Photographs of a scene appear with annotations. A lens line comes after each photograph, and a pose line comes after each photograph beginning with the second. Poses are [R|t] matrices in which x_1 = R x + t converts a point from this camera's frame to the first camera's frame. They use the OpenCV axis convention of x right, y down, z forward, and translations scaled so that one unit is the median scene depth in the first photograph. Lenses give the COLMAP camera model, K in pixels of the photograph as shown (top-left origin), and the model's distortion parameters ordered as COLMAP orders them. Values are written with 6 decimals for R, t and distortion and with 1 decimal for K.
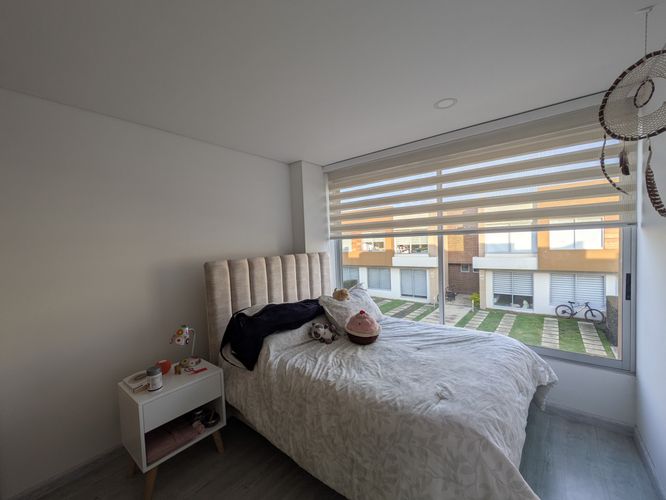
lens RADIAL K [[264.0, 0, 334.5], [0, 264.0, 253.1], [0, 0, 1]] dist [-0.001092, 0.000398]
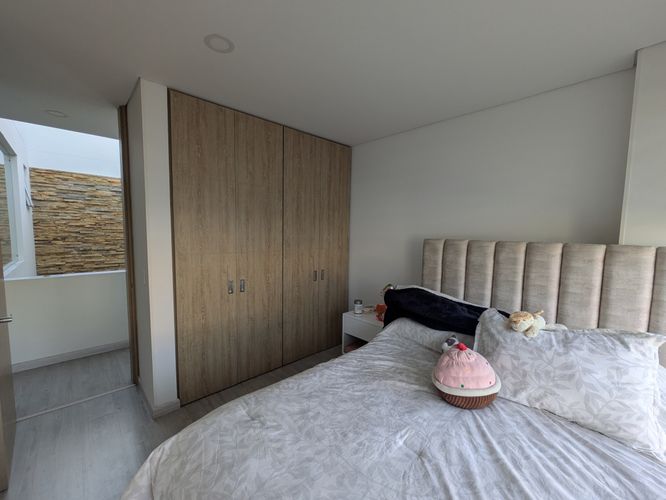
lens RADIAL K [[274.7, 0, 334.9], [0, 274.7, 253.4], [0, 0, 1]] dist [0.000604, -0.000304]
pose [[-0.117106, 0.121016, -0.985719, 0.768707], [-0.064792, 0.989502, 0.129178, -0.026789], [0.991004, 0.078994, -0.108036, 0.896958]]
